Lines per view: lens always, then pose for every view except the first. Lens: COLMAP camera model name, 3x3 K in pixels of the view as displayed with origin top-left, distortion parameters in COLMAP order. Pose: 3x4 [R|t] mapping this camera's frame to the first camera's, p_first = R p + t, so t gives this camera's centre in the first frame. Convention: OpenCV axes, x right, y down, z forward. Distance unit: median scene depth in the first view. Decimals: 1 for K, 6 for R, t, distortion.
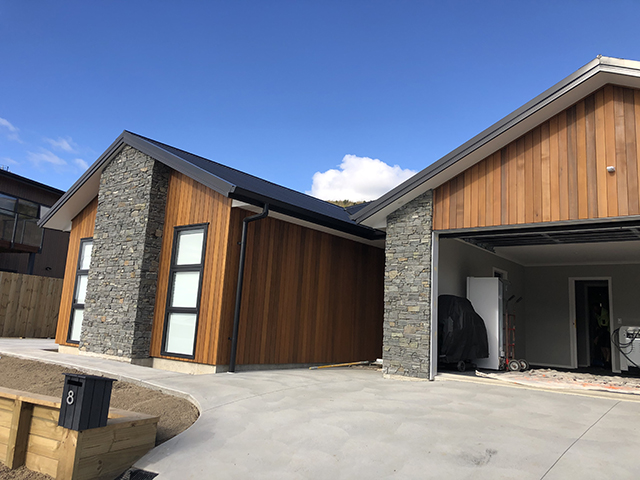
lens RADIAL K [[515.9, 0, 320.5], [0, 515.9, 238.6], [0, 0, 1]] dist [0.040170, -0.016546]
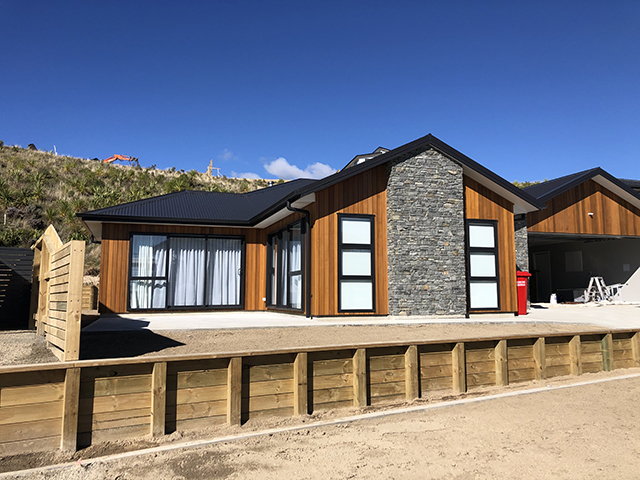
lens RADIAL K [[515.9, 0, 320.3], [0, 515.9, 238.5], [0, 0, 1]] dist [0.040170, -0.016546]
pose [[0.520732, 0.032338, 0.853108, -1.662561], [-0.101541, 0.994535, 0.024281, 0.035364], [-0.847660, -0.099269, 0.521169, 0.604771]]
